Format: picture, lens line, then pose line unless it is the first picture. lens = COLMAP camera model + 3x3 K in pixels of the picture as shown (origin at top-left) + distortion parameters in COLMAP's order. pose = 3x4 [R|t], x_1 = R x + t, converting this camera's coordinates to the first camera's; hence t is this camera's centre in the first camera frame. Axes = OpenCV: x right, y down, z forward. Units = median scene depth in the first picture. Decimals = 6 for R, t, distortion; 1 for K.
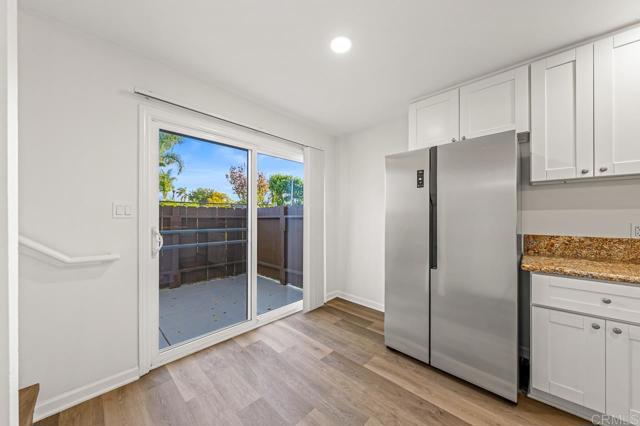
lens RADIAL K [[224.0, 0, 320.1], [0, 224.0, 214.8], [0, 0, 1]] dist [-0.001671, -0.000163]
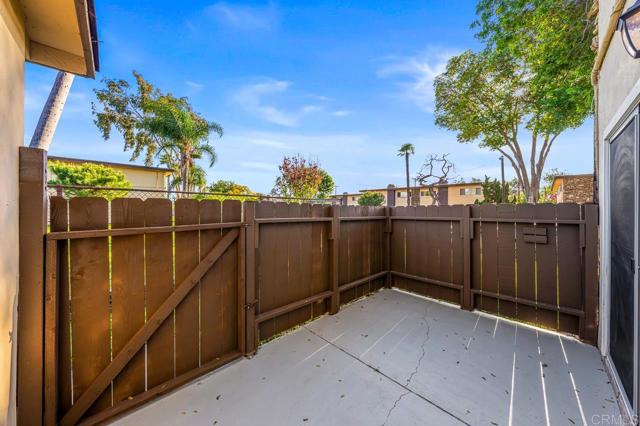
lens RADIAL K [[224.0, 0, 320.5], [0, 224.0, 207.5], [0, 0, 1]] dist [-0.001671, -0.000163]
pose [[0.998654, 0.002262, -0.051813, -0.575750], [-0.002047, 0.999989, 0.004198, -0.032084], [0.051822, -0.004087, 0.998648, 0.209868]]
